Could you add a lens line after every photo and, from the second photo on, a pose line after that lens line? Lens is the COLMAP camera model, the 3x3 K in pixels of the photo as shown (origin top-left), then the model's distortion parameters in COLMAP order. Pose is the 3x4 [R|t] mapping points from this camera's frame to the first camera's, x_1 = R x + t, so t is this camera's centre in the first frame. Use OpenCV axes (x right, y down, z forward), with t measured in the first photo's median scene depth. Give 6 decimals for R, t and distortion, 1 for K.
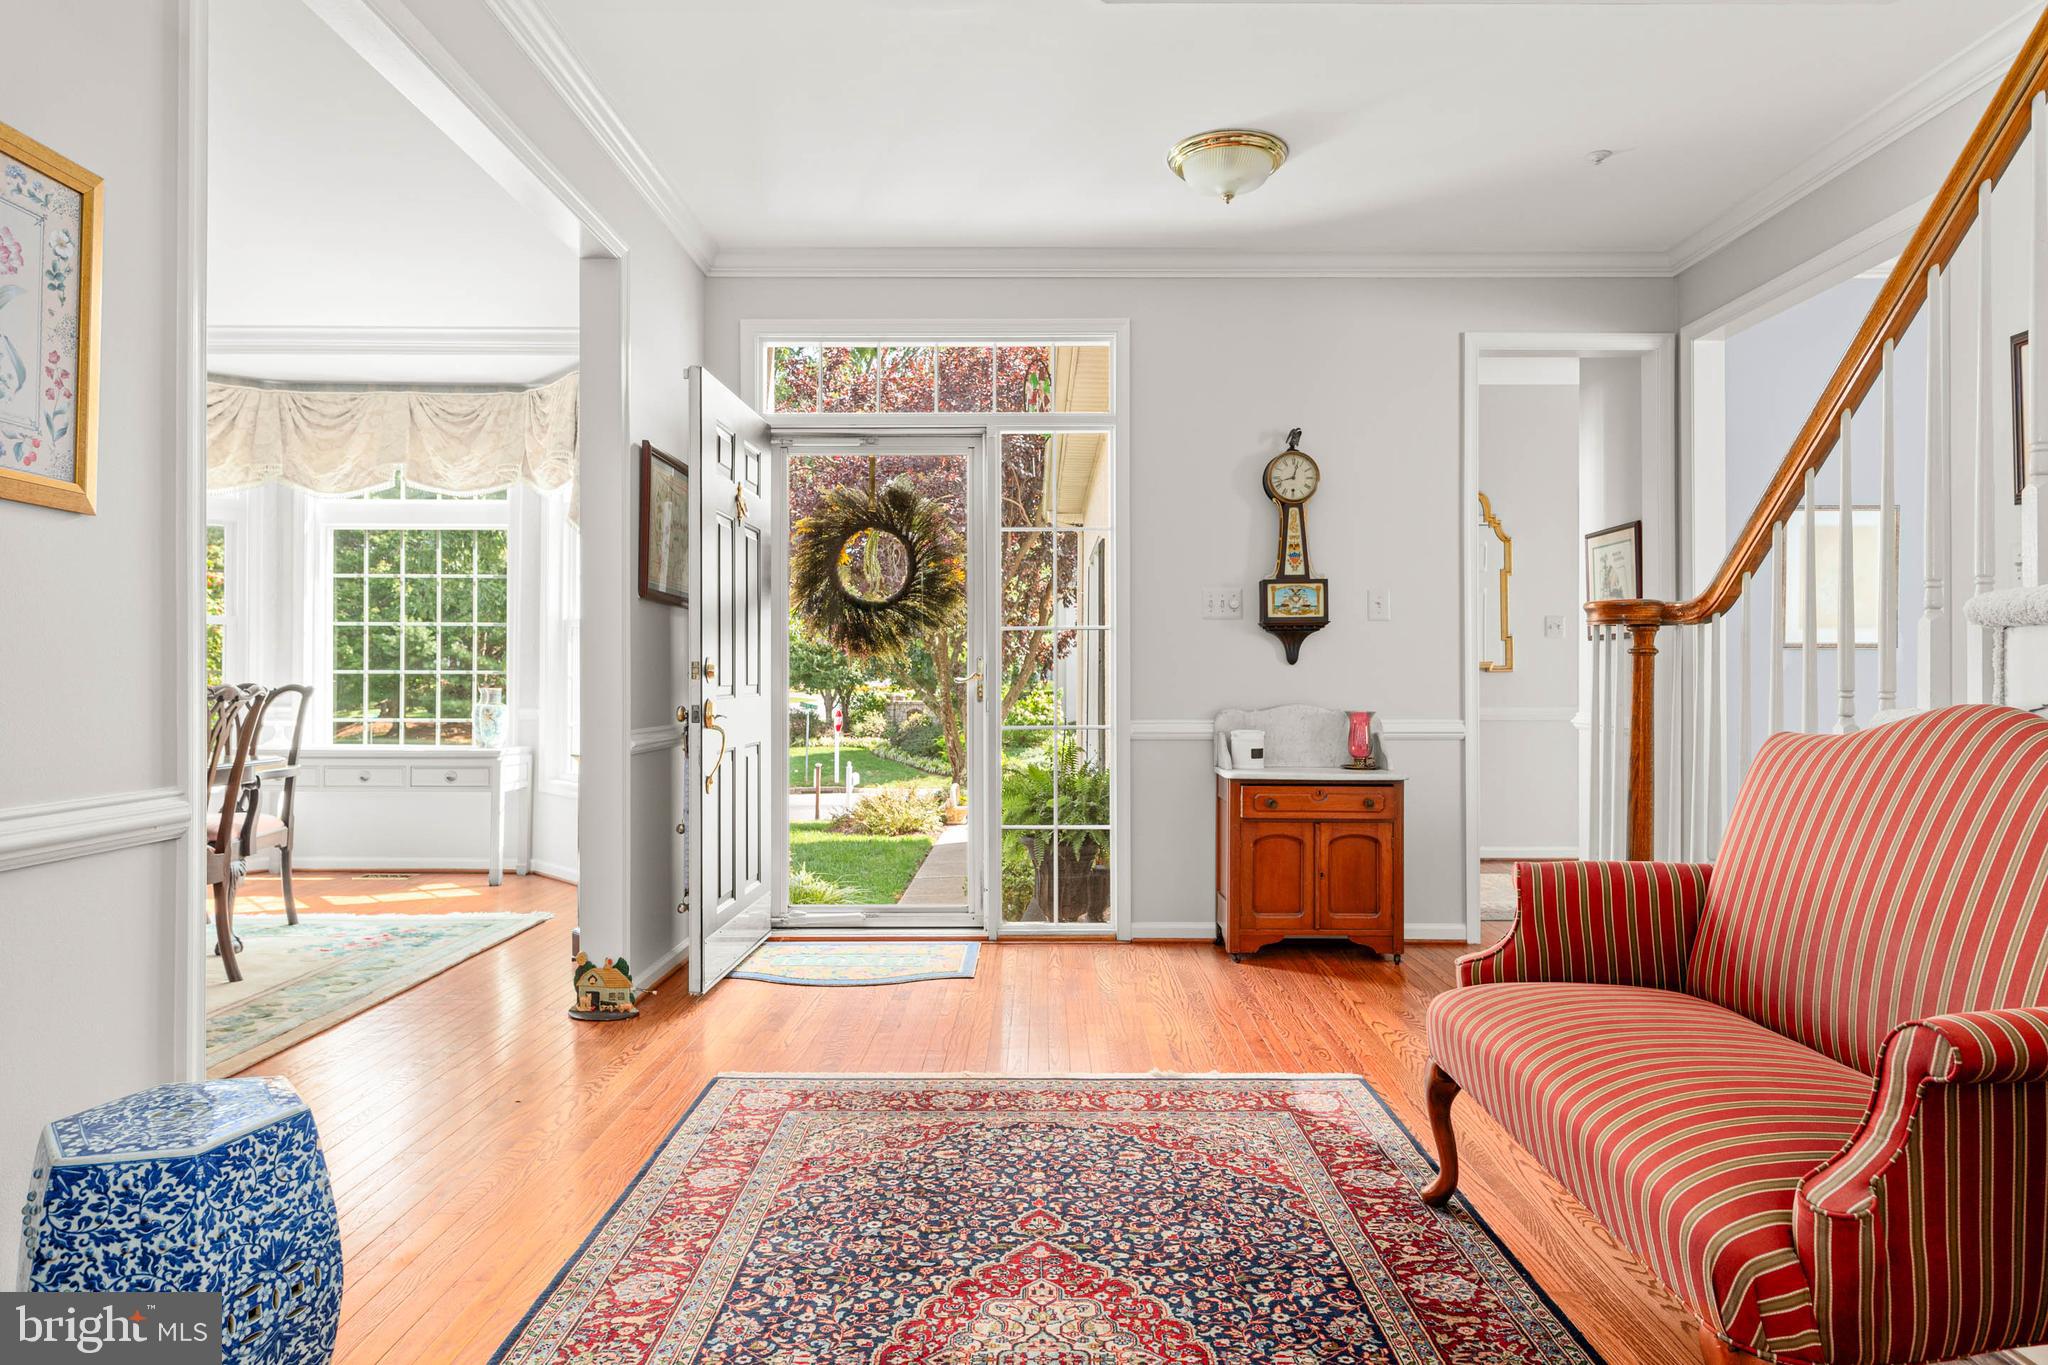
lens RADIAL K [[1180.8, 0, 1033.3], [0, 1180.8, 677.5], [0, 0, 1]] dist [0.000073, -0.000759]
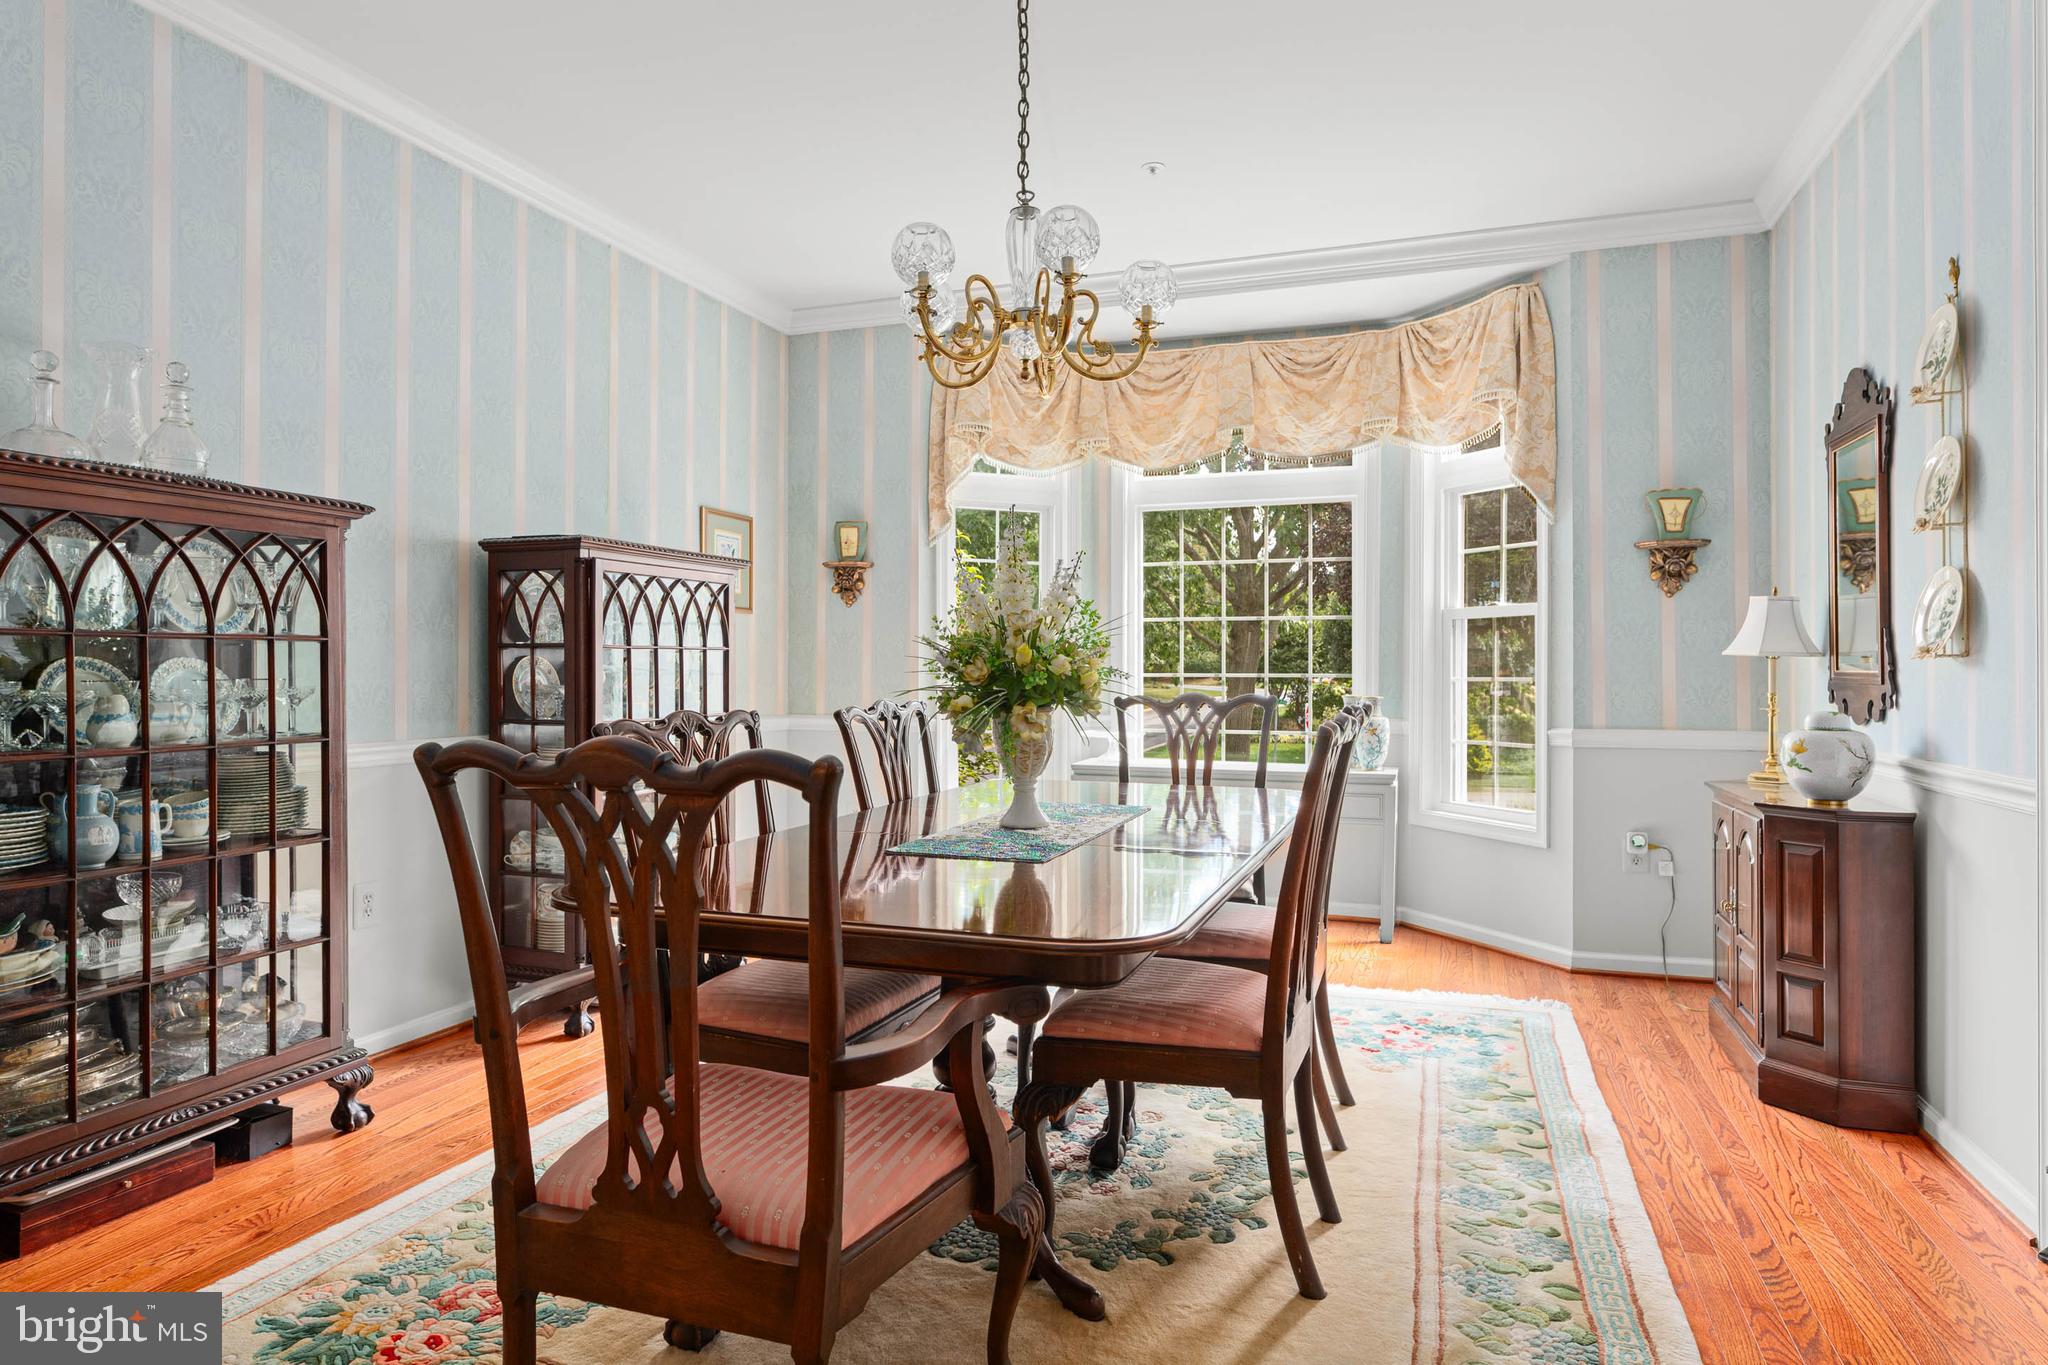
lens RADIAL K [[1180.8, 0, 1021.9], [0, 1180.8, 677.2], [0, 0, 1]] dist [0.000073, -0.000759]
pose [[0.940200, 0.000261, -0.340622, -0.395797], [0.003253, 0.999947, 0.009747, -0.012246], [0.340606, -0.010272, 0.940150, 0.153505]]
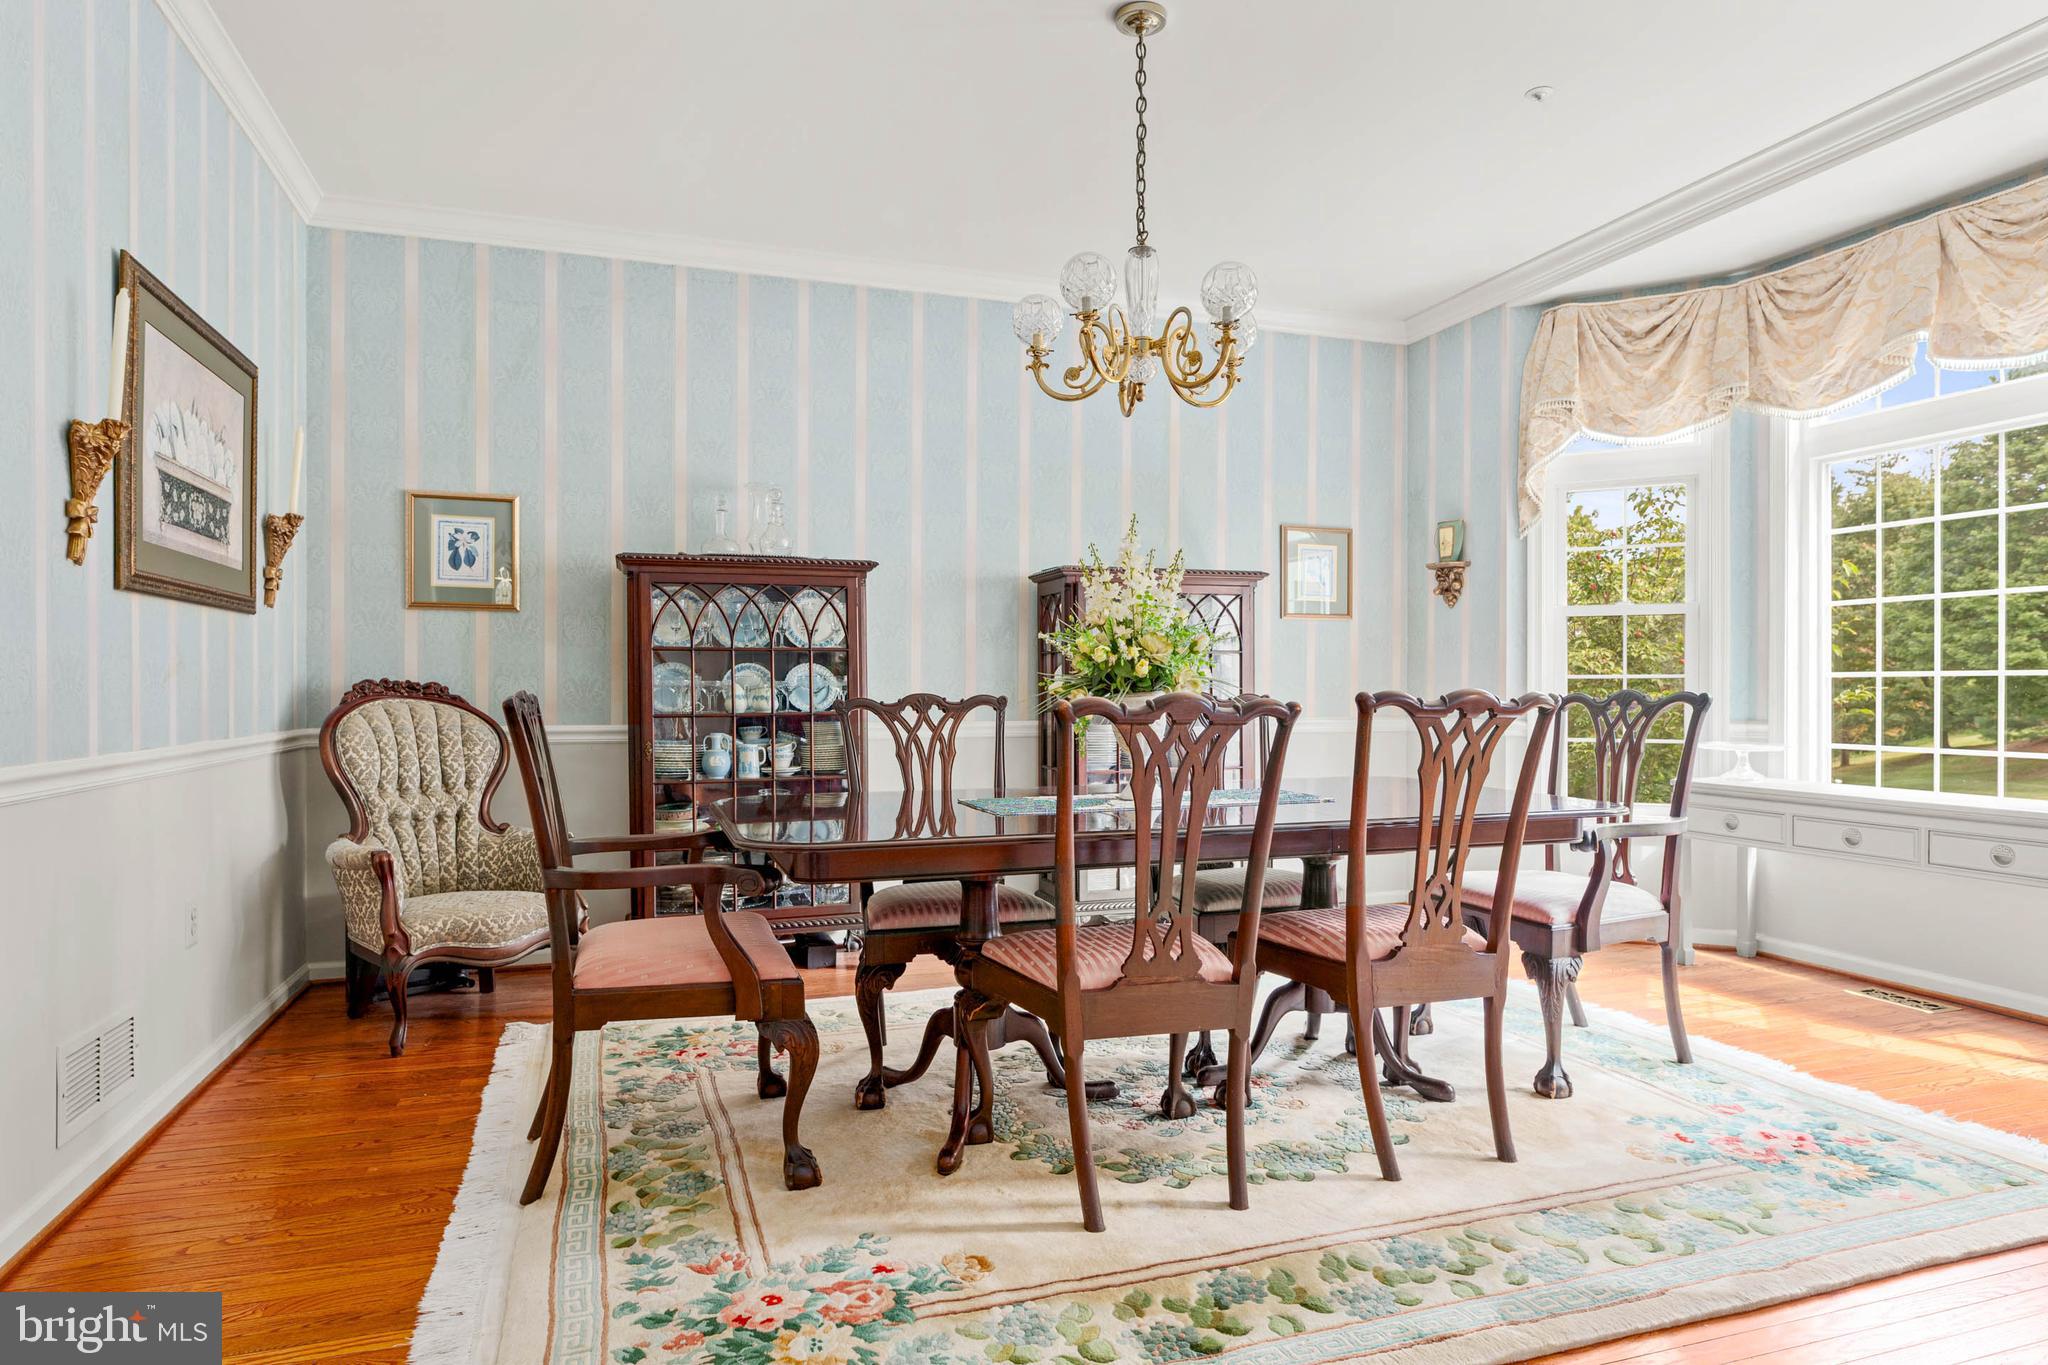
lens RADIAL K [[1180.8, 0, 1027.7], [0, 1180.8, 698.8], [0, 0, 1]] dist [0.000073, -0.000759]
pose [[0.319955, 0.005244, -0.947418, -0.101104], [0.006687, 0.999947, 0.007793, 0.001165], [0.947409, -0.008829, 0.319903, 0.358390]]
